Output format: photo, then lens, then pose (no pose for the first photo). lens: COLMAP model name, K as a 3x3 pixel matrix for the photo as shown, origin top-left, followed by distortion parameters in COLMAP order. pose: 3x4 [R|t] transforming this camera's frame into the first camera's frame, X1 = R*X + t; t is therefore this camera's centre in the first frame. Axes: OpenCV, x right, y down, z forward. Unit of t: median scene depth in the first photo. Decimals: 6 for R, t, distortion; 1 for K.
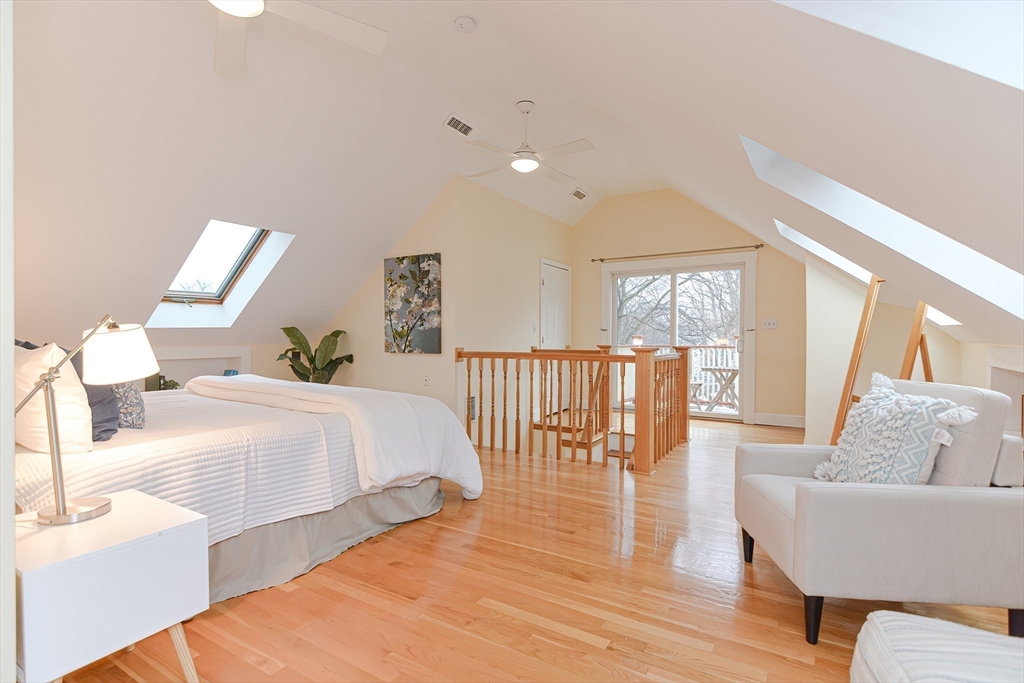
lens RADIAL K [[490.7, 0, 514.1], [0, 490.7, 343.5], [0, 0, 1]] dist [0.012005, -0.003424]
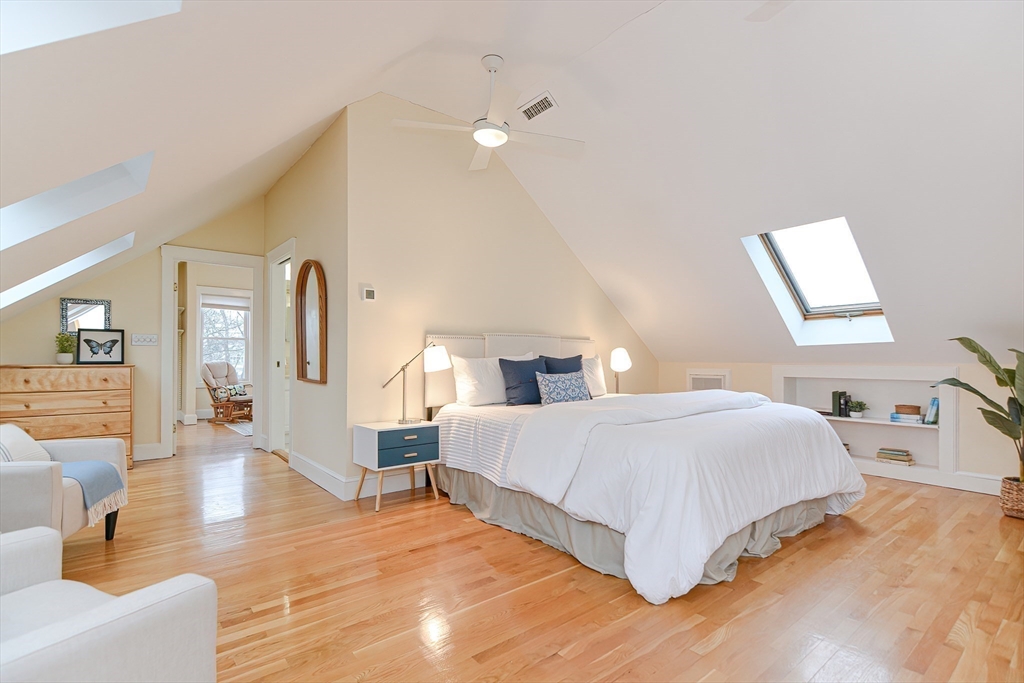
lens RADIAL K [[490.7, 0, 514.1], [0, 490.7, 347.3], [0, 0, 1]] dist [0.012005, -0.003424]
pose [[-0.327946, -0.029599, -0.944233, 0.694736], [-0.014417, 0.999549, -0.026326, 0.012207], [0.944587, 0.004980, -0.328225, 1.238320]]
